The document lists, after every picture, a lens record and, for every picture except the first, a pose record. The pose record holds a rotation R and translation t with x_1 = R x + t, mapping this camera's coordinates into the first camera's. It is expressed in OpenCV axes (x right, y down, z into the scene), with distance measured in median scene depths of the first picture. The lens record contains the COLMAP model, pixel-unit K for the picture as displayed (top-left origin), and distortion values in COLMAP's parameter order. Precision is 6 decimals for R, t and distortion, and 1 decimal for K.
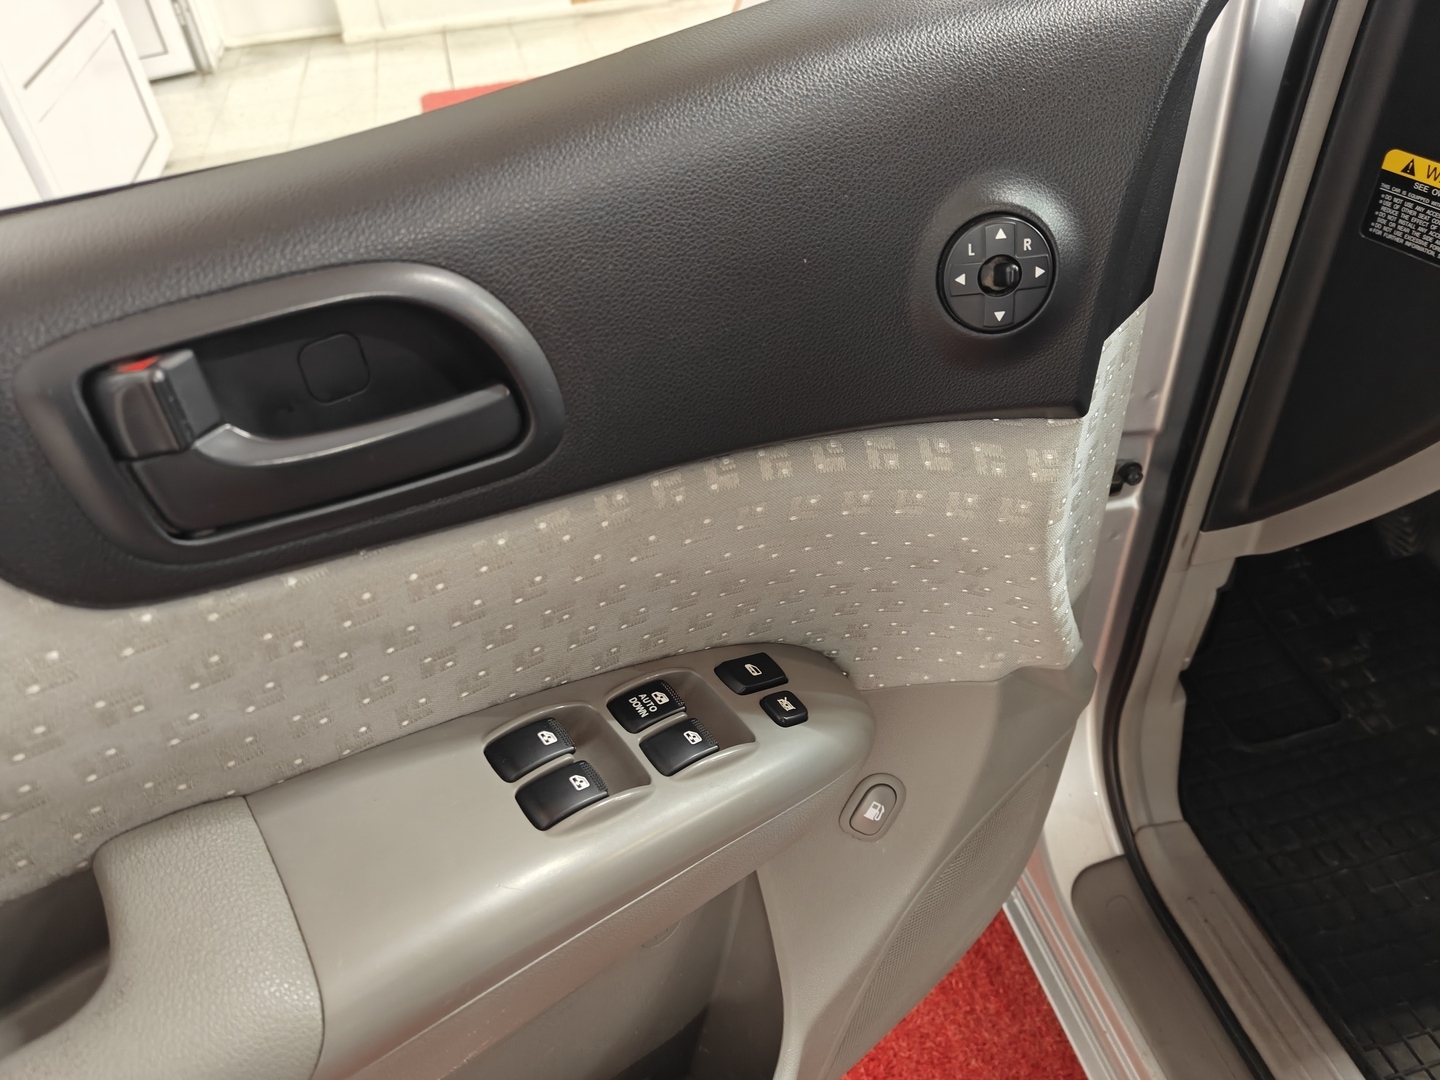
lens RADIAL K [[1001.3, 0, 720.0], [0, 1001.3, 540.0], [0, 0, 1]] dist [0.004413, -0.003793]
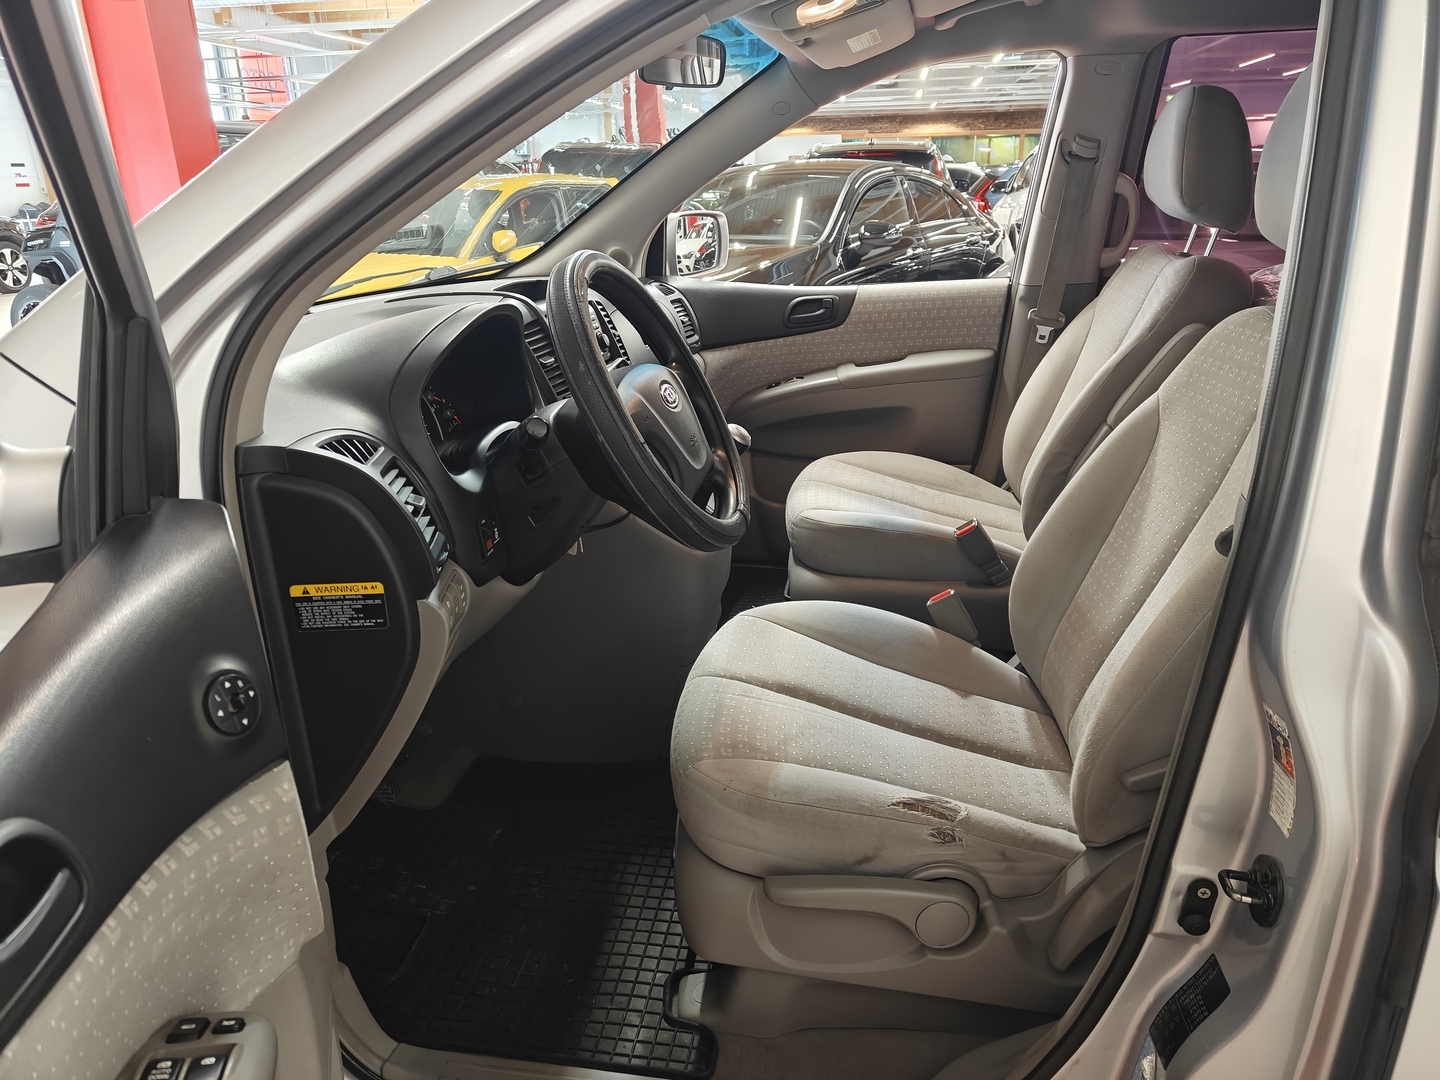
lens RADIAL K [[1001.3, 0, 720.0], [0, 1001.3, 540.0], [0, 0, 1]] dist [0.004413, -0.003793]
pose [[0.389723, -0.255450, 0.884794, -0.792535], [0.589451, 0.807368, -0.026538, 0.061169], [-0.707576, 0.531885, 0.465225, -0.565181]]
